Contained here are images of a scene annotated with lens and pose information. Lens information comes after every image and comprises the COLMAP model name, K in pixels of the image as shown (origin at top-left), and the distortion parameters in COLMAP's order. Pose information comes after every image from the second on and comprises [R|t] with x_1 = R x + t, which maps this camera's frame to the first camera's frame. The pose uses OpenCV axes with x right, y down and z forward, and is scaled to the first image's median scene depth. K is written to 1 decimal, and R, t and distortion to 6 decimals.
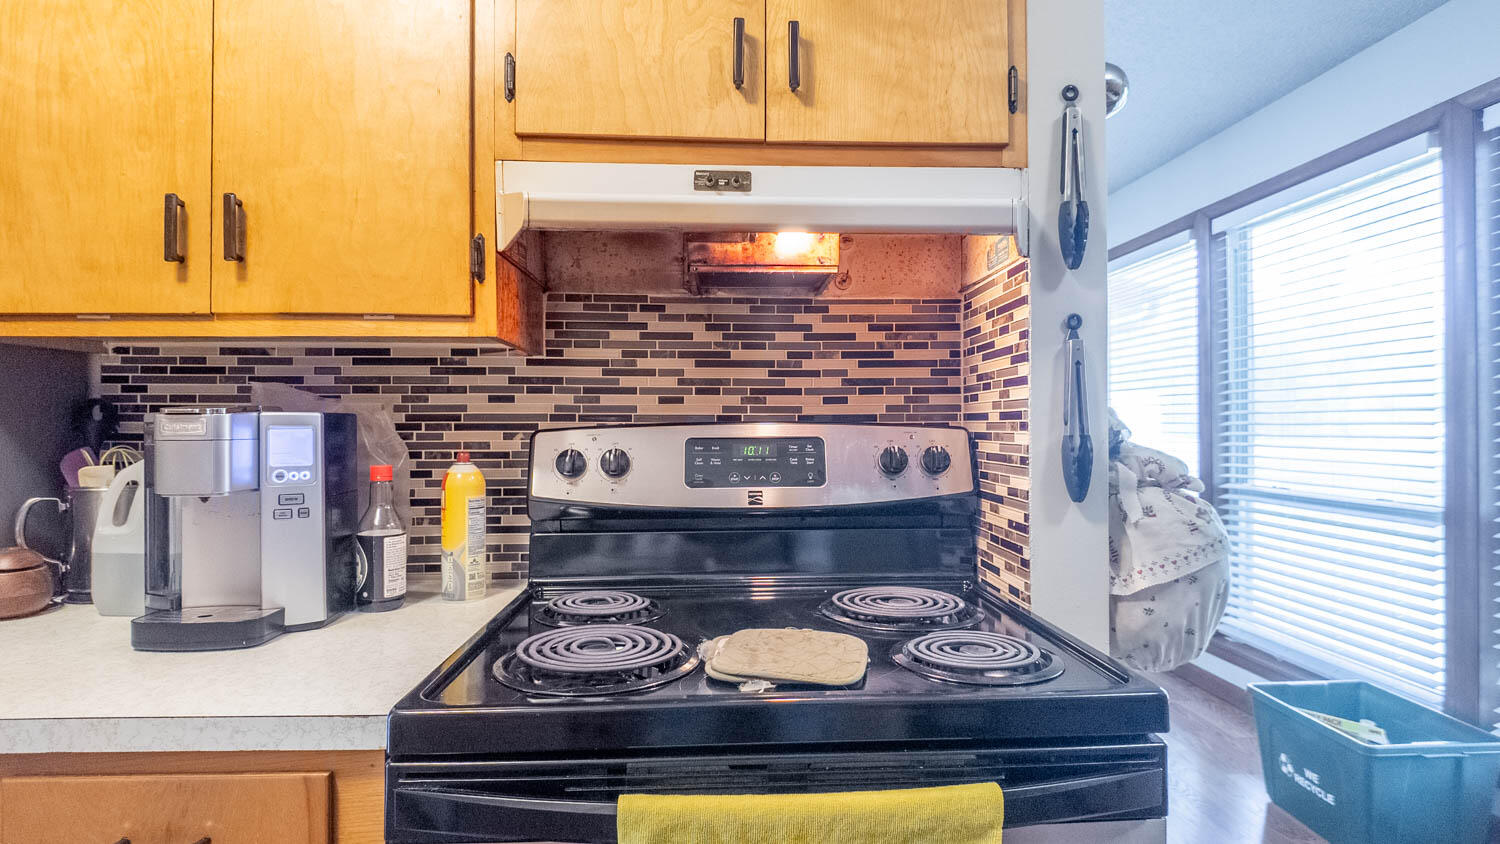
lens RADIAL K [[762.5, 0, 750.0], [0, 762.5, 422.0], [0, 0, 1]] dist [0.001338, -0.000387]
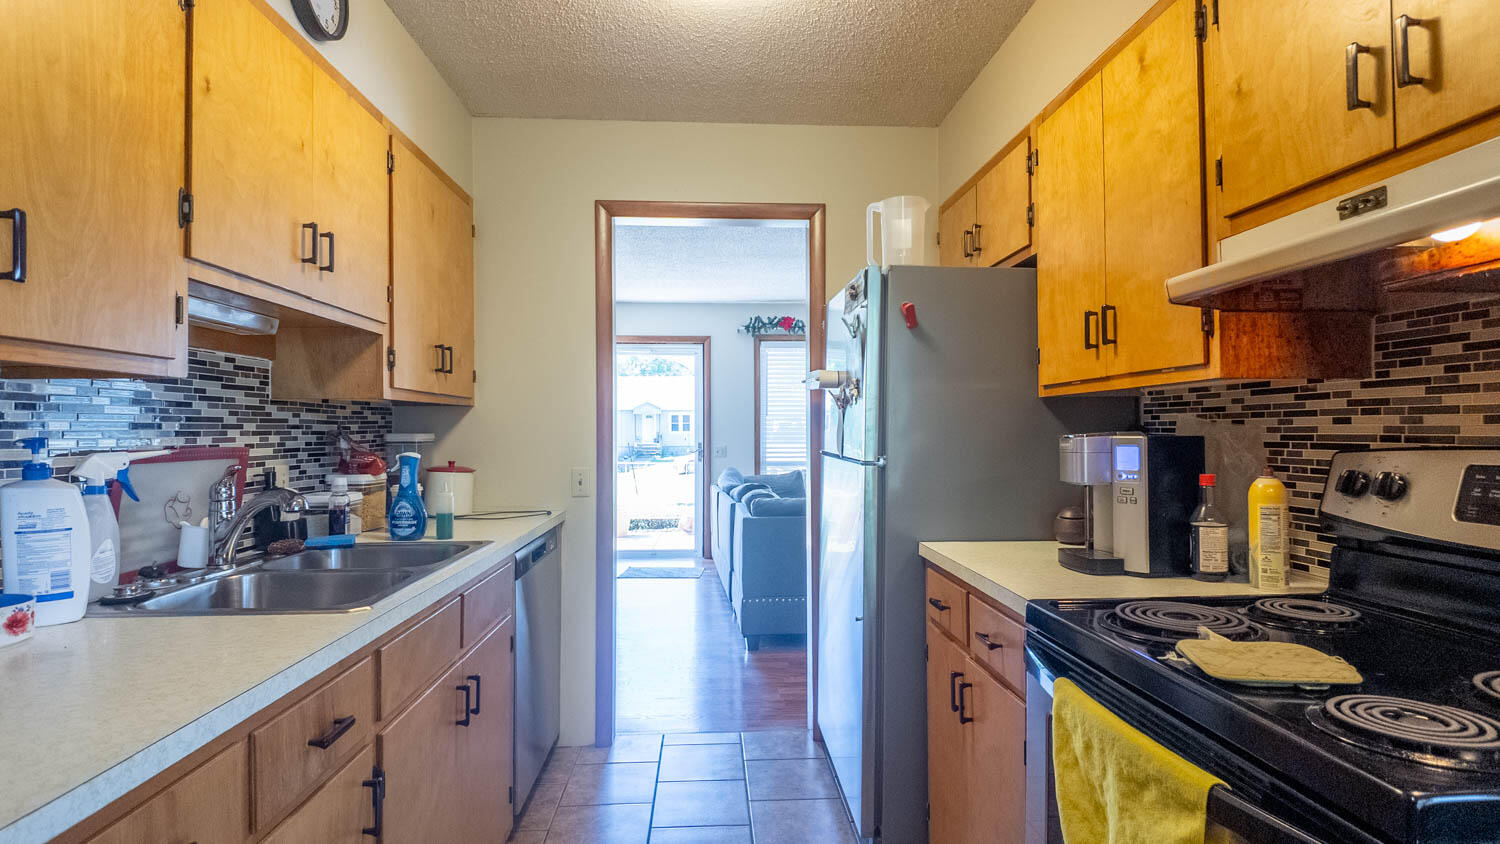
lens RADIAL K [[762.5, 0, 750.0], [0, 762.5, 422.0], [0, 0, 1]] dist [0.001338, -0.000387]
pose [[0.001373, -0.012134, -0.999925, 0.751332], [0.010906, 0.999867, -0.012119, -0.024469], [0.999940, -0.010889, 0.001505, 0.161965]]
